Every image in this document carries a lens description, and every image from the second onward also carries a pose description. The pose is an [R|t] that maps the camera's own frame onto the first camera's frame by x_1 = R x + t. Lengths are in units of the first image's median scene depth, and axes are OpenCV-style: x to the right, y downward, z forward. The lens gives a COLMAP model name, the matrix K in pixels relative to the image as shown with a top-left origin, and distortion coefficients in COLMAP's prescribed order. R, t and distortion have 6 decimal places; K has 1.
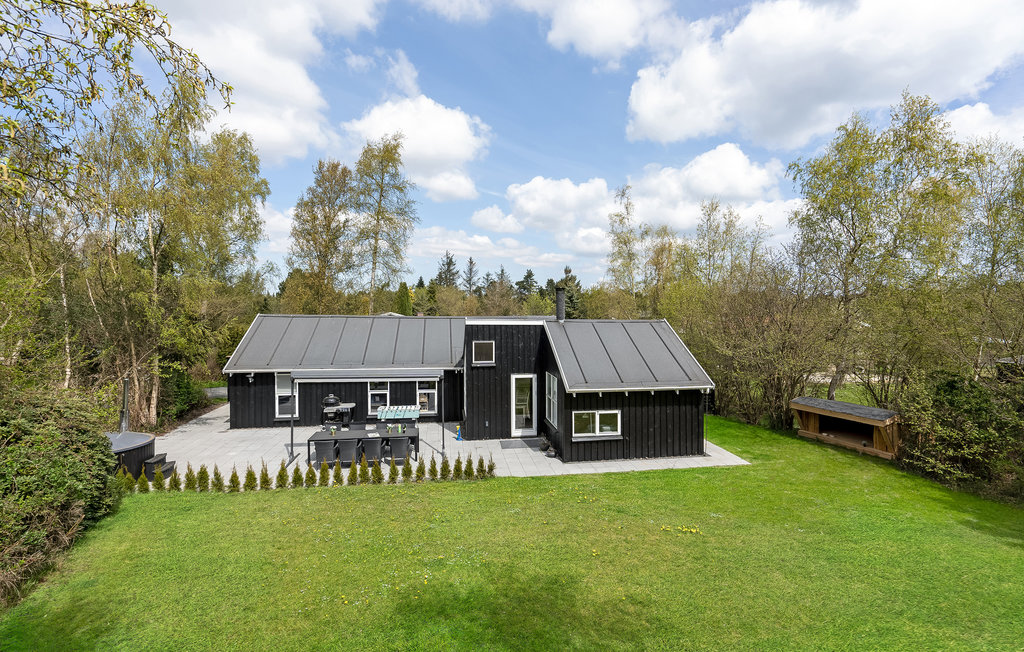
lens RADIAL K [[462.2, 0, 515.5], [0, 462.2, 327.4], [0, 0, 1]] dist [0.005421, 0.000753]
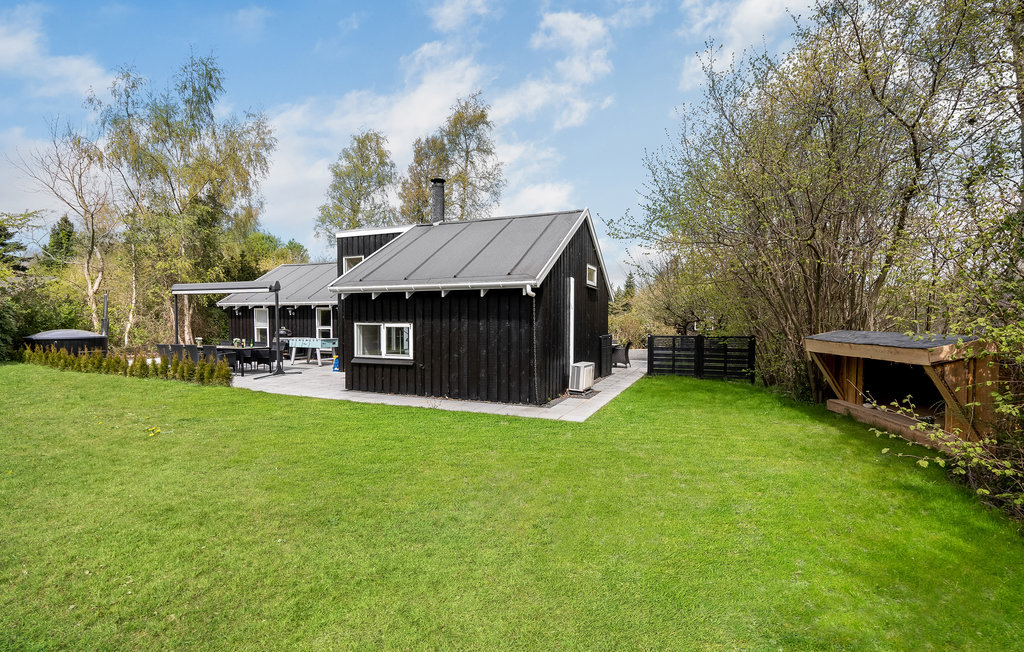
lens RADIAL K [[462.2, 0, 509.4], [0, 462.2, 346.4], [0, 0, 1]] dist [0.005421, 0.000753]
pose [[0.820031, 0.018881, -0.572008, 0.735336], [-0.018059, 0.999812, 0.007113, 0.205654], [0.572035, 0.004498, 0.820217, 0.520633]]
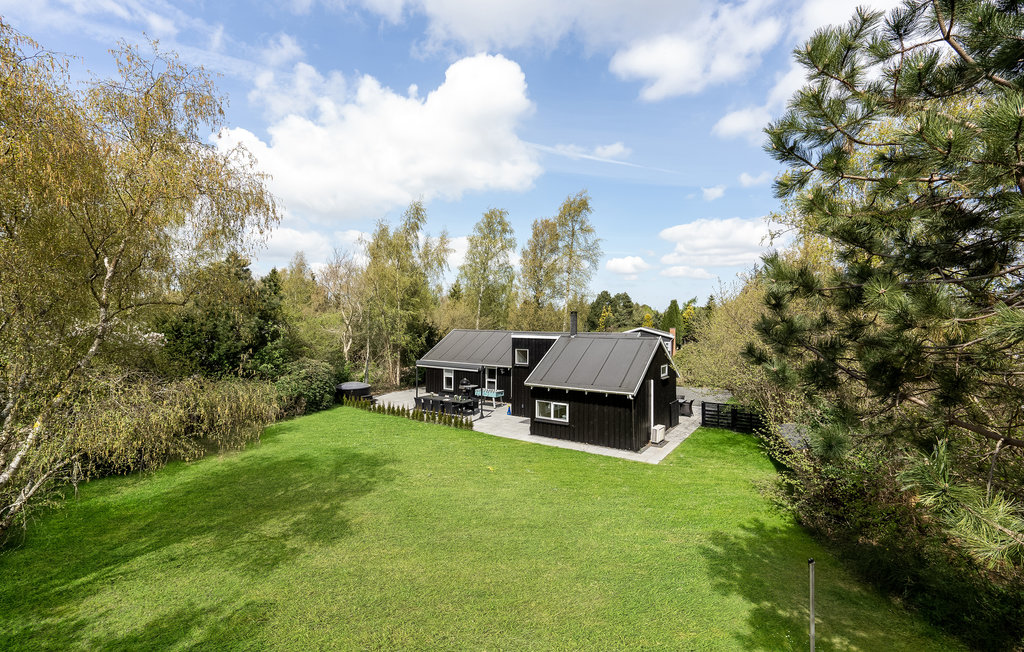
lens RADIAL K [[462.2, 0, 514.6], [0, 462.2, 323.7], [0, 0, 1]] dist [0.005421, 0.000753]
pose [[0.714392, -0.001300, -0.699744, 1.053024], [-0.022181, 0.999454, -0.024503, -0.016083], [0.699394, 0.033026, 0.713973, -0.072546]]
